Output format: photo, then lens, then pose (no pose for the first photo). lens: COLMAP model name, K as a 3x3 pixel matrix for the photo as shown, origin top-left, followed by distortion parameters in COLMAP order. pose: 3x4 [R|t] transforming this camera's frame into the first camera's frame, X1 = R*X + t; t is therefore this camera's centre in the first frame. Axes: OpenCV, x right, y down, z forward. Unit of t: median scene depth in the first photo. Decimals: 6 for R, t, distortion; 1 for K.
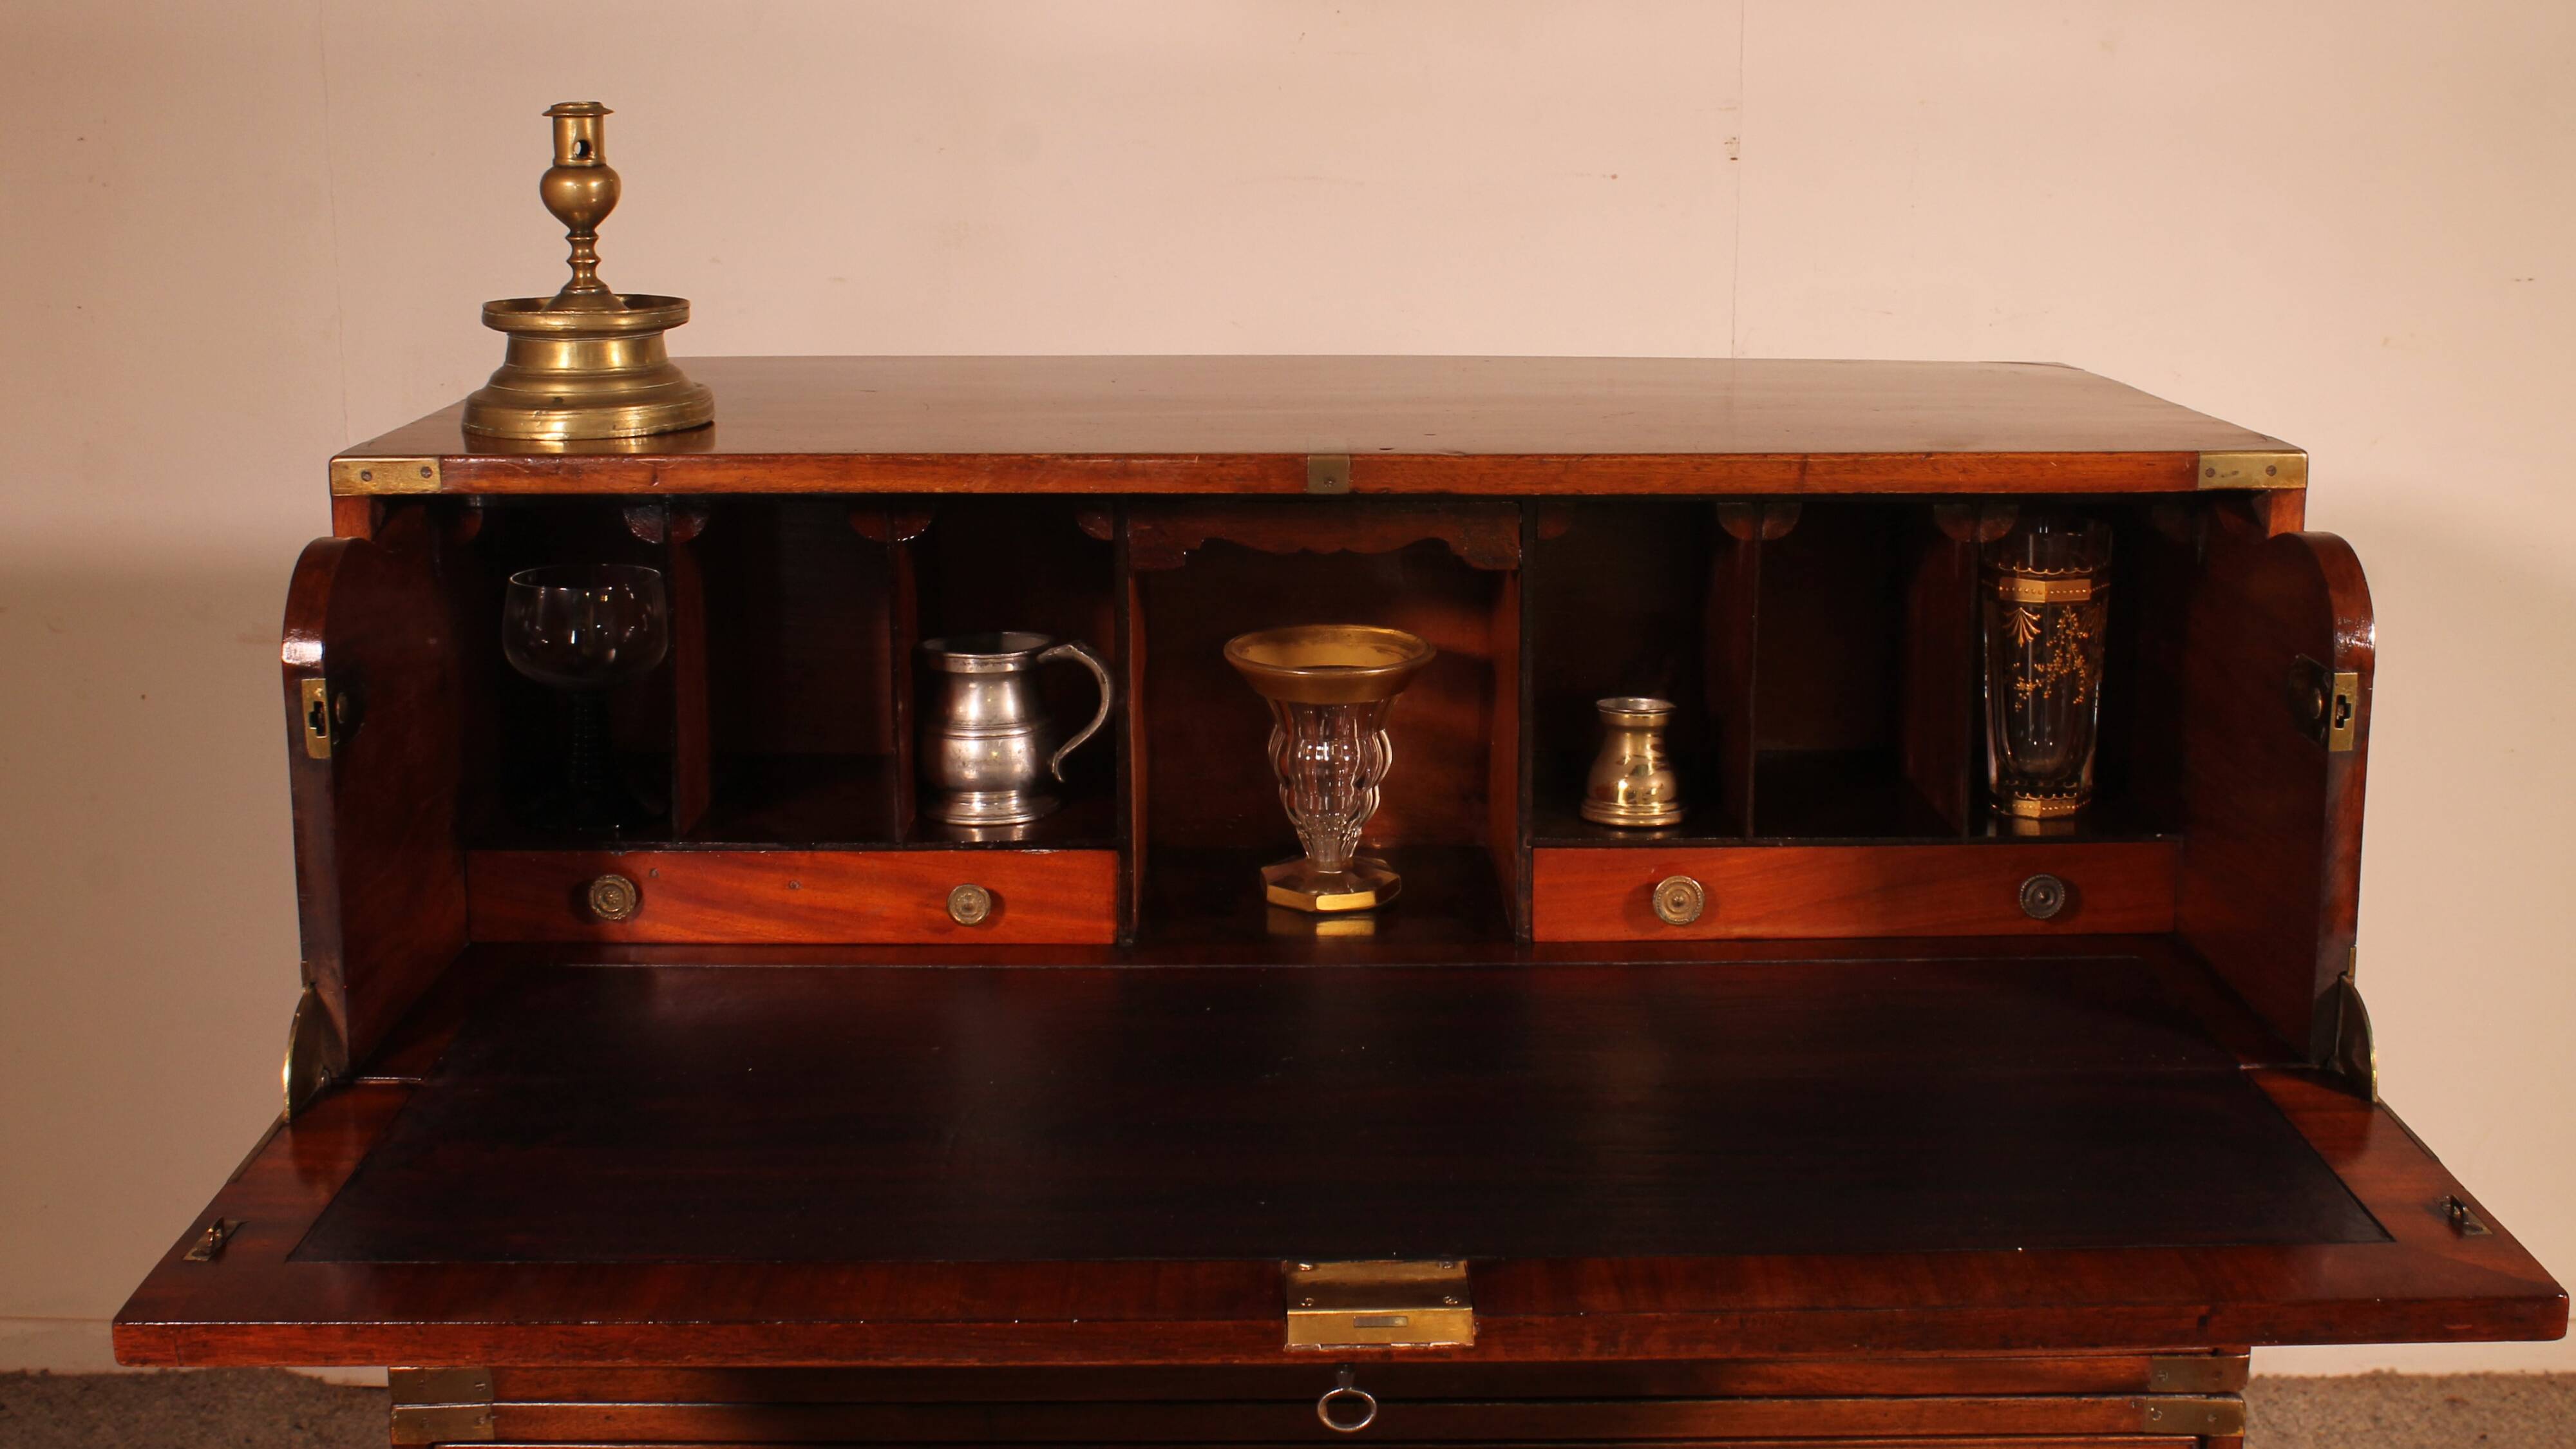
lens RADIAL K [[3104.6, 0, 1293.3], [0, 3104.6, 658.4], [0, 0, 1]] dist [-0.152286, 0.265930]
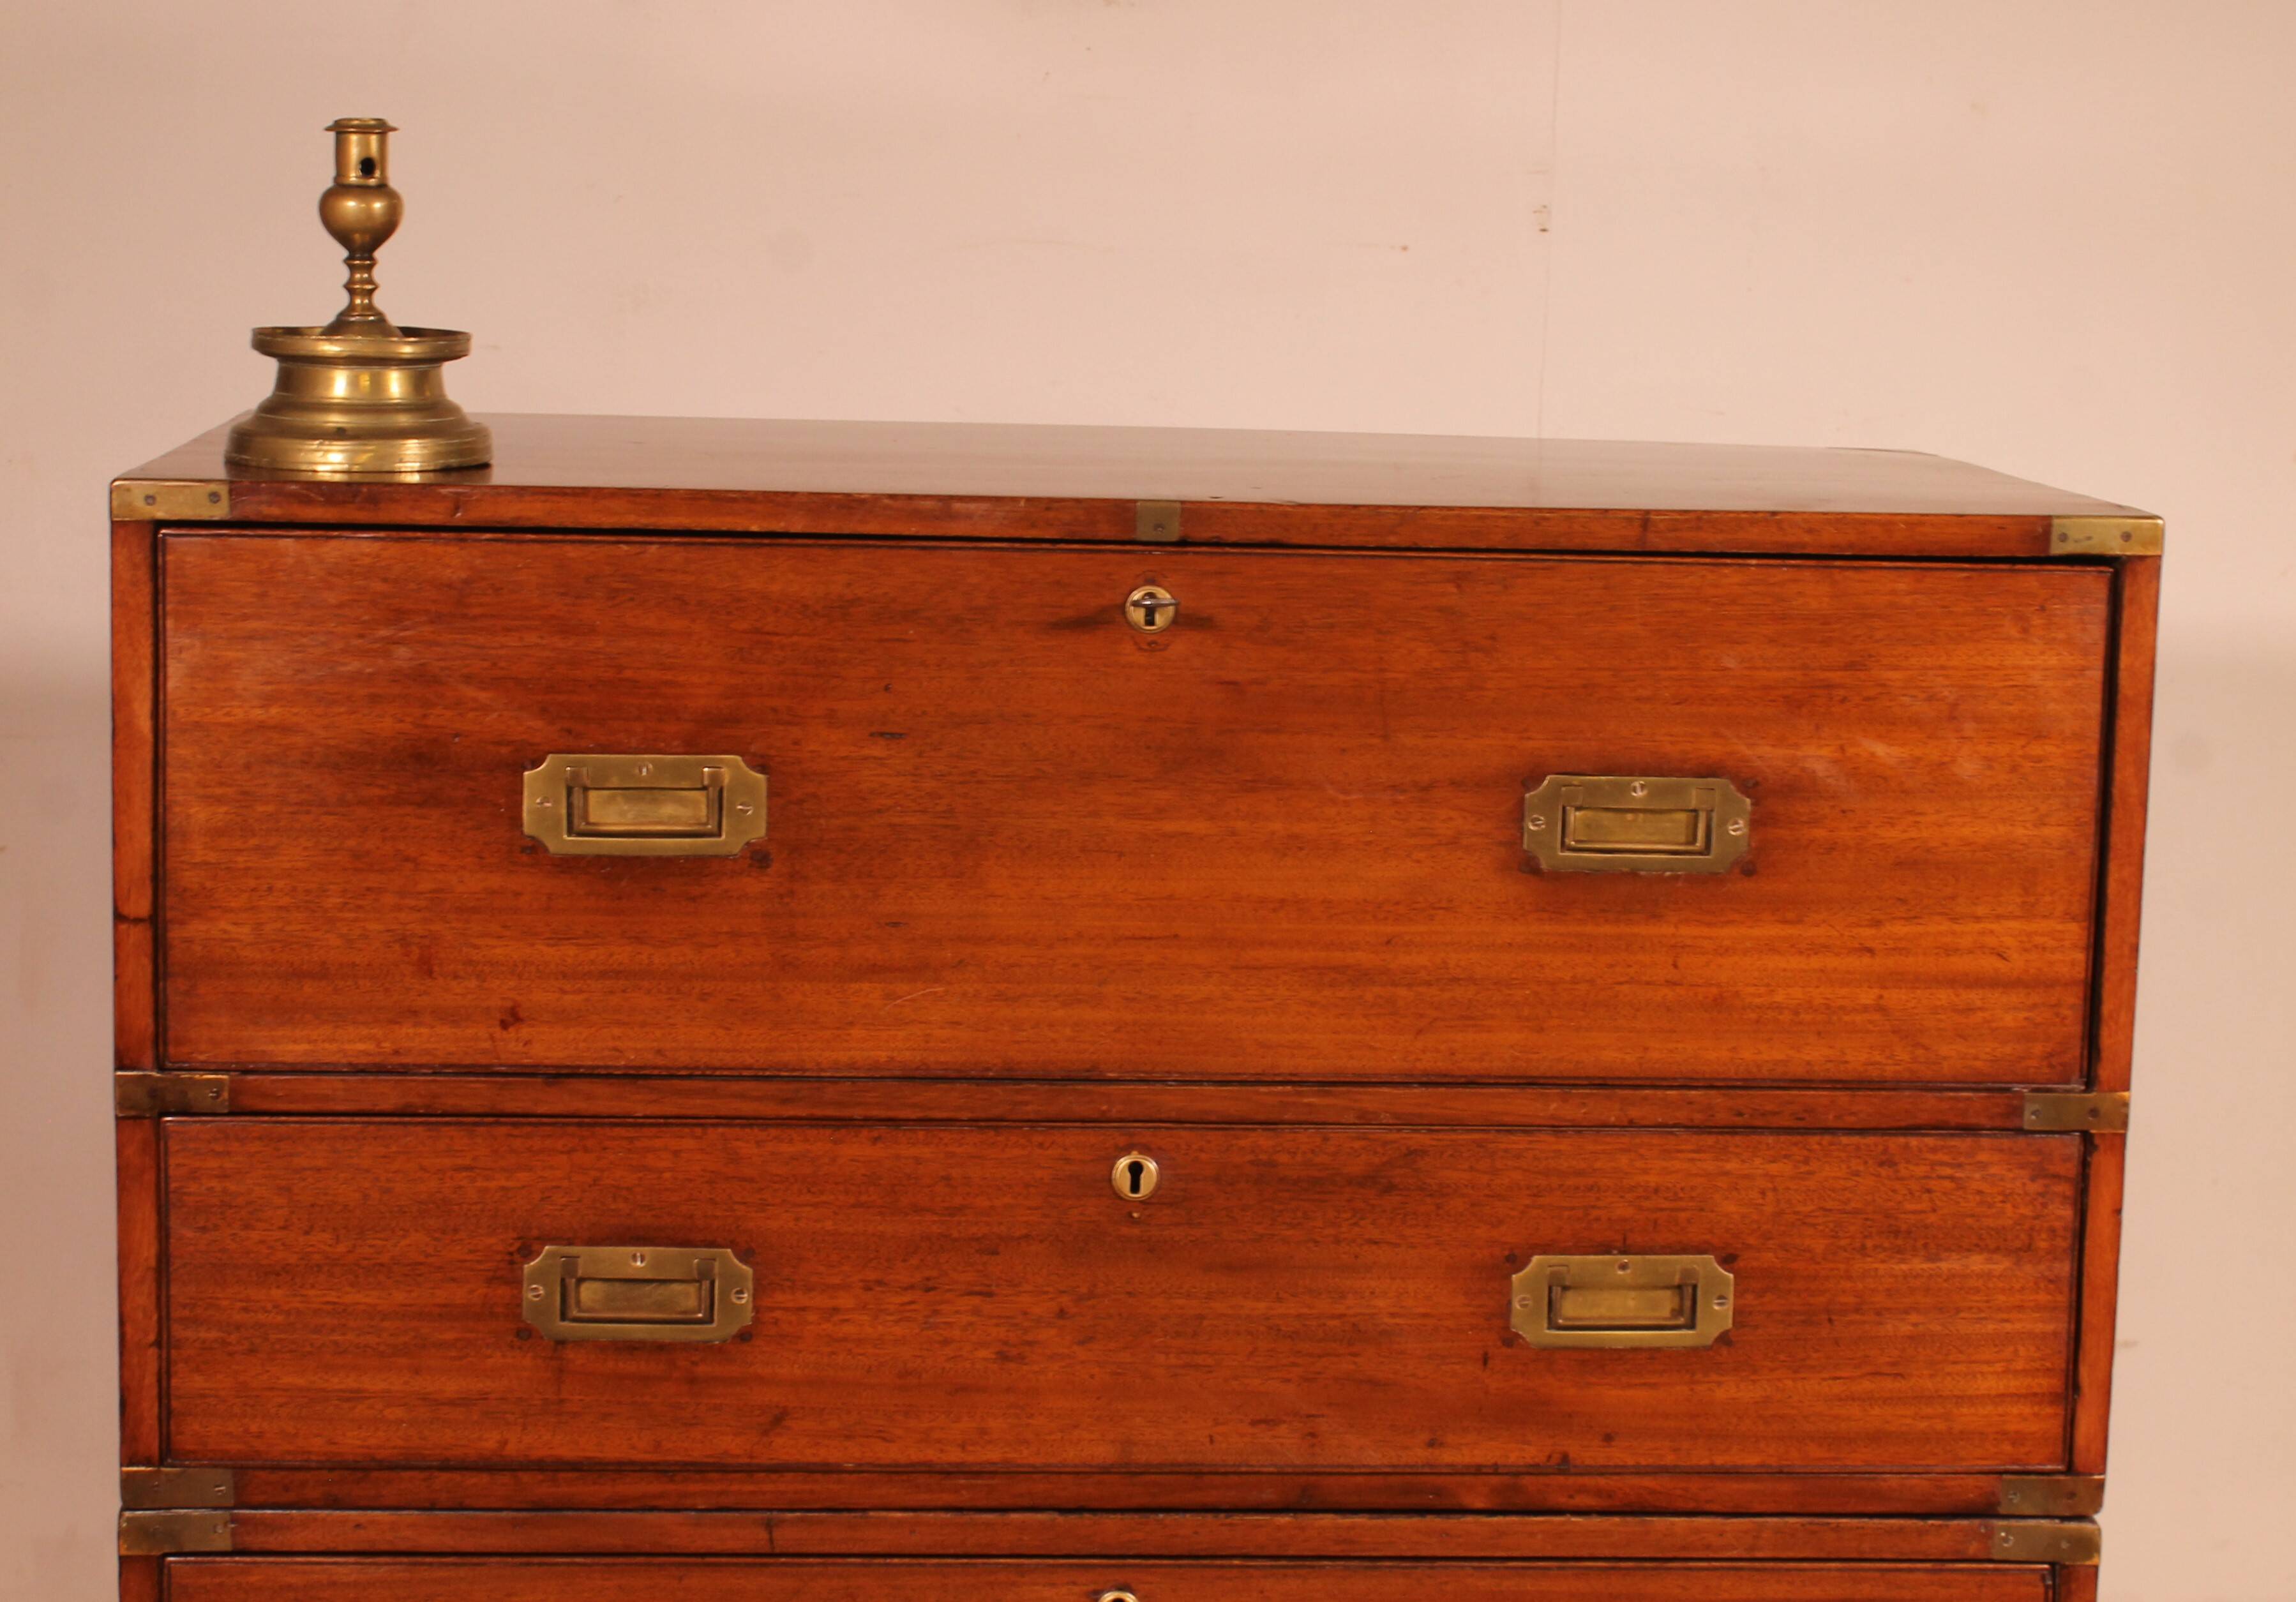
lens RADIAL K [[4072.5, 0, 1142.3], [0, 4072.5, 751.9], [0, 0, 1]] dist [-0.049821, 0.121618]
pose [[0.998257, 0.016791, 0.056582, -0.060595], [-0.014616, 0.999147, -0.038630, 0.058164], [-0.057182, 0.037736, 0.997650, -0.250864]]
